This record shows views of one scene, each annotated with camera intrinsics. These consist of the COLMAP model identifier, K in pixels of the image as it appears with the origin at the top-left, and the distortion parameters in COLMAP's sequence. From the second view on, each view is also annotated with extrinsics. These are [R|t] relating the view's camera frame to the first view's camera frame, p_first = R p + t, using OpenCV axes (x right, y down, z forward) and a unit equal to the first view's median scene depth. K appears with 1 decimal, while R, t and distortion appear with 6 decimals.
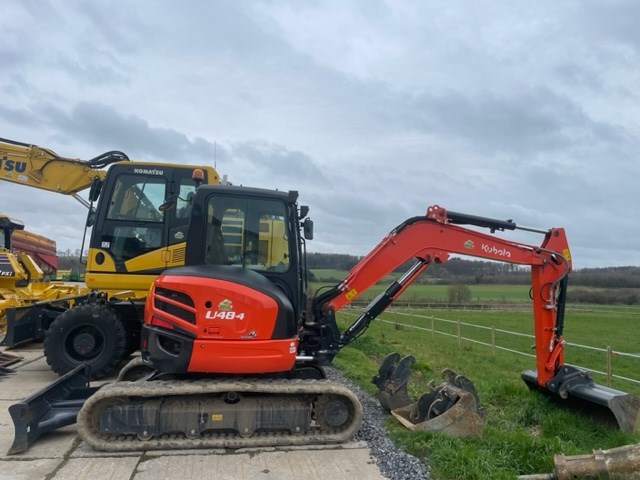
lens RADIAL K [[485.1, 0, 322.8], [0, 485.1, 242.6], [0, 0, 1]] dist [0.032028, -0.041466]
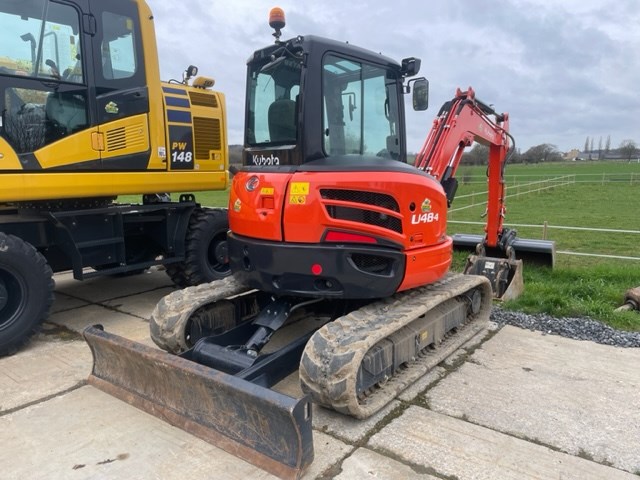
lens RADIAL K [[485.1, 0, 321.4], [0, 485.1, 237.2], [0, 0, 1]] dist [0.032028, -0.041466]
pose [[0.734478, -0.134371, 0.665197, -0.875224], [-0.021512, 0.975099, 0.220724, 0.005382], [-0.678291, -0.176427, 0.713298, 0.532841]]
